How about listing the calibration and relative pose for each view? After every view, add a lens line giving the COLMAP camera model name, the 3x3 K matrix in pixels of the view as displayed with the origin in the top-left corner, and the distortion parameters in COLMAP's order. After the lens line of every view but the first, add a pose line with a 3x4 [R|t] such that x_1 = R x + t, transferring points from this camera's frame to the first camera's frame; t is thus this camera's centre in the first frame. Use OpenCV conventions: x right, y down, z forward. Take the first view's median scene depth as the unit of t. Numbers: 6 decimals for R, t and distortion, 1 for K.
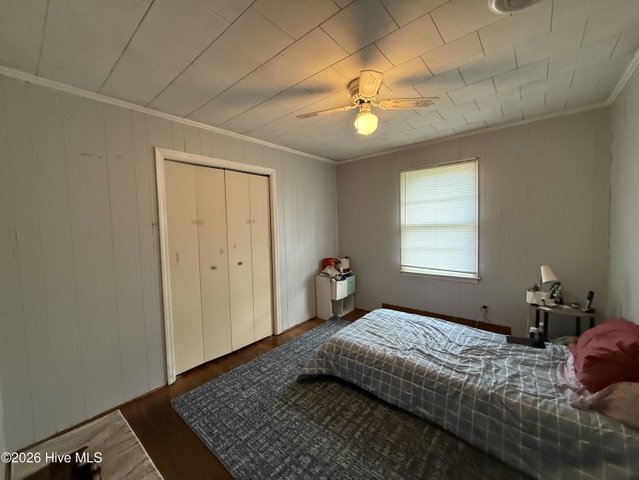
lens RADIAL K [[255.8, 0, 316.9], [0, 255.8, 237.7], [0, 0, 1]] dist [0.001947, 0.000033]
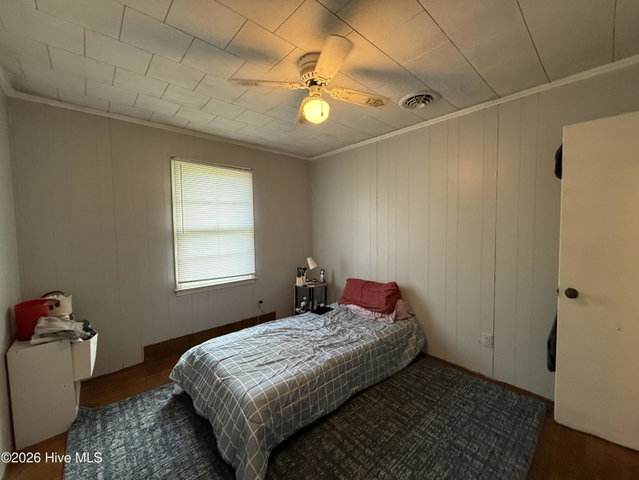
lens RADIAL K [[255.8, 0, 318.7], [0, 255.8, 238.5], [0, 0, 1]] dist [0.001947, 0.000033]
pose [[0.134464, -0.022295, 0.990668, -0.527834], [0.051819, 0.998537, 0.015439, -0.019013], [-0.989563, 0.049259, 0.135423, 0.698053]]
